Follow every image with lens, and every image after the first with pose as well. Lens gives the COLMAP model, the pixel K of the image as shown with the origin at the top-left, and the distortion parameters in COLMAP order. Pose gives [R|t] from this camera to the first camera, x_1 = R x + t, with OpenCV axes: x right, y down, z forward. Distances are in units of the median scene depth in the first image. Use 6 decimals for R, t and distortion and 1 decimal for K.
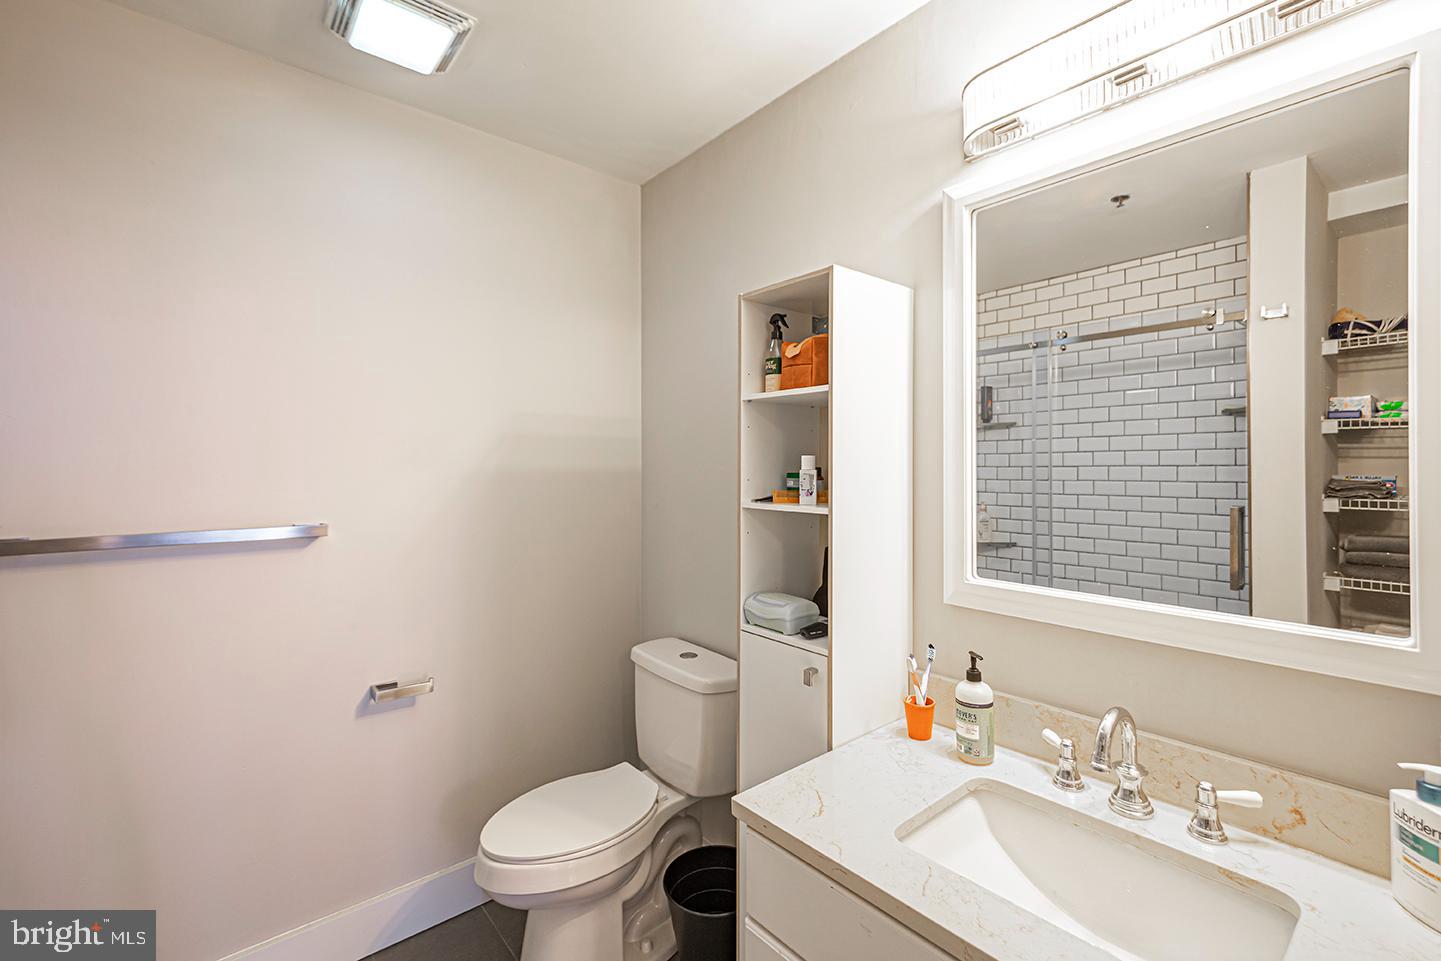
lens RADIAL K [[632.5, 0, 717.6], [0, 632.5, 473.0], [0, 0, 1]] dist [0.027247, -0.000024]
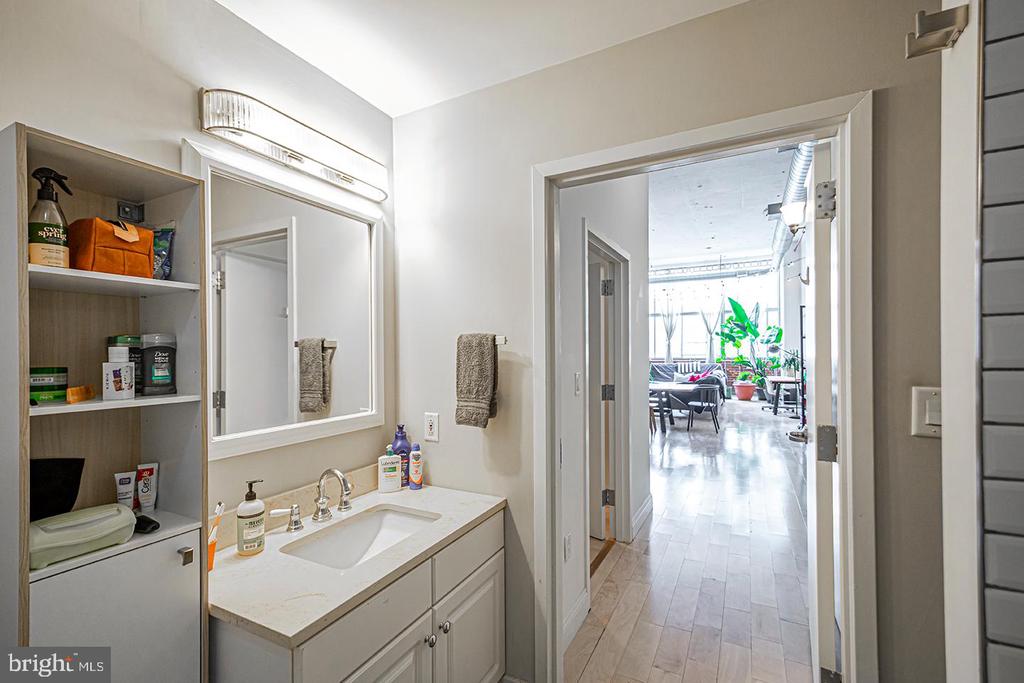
lens RADIAL K [[447.2, 0, 519.1], [0, 447.2, 356.7], [0, 0, 1]] dist [0.013656, -0.000117]
pose [[-0.399636, -0.002878, 0.916669, -0.825576], [0.009682, 0.999926, 0.007360, -0.014049], [-0.916623, 0.011817, -0.399579, 0.839653]]
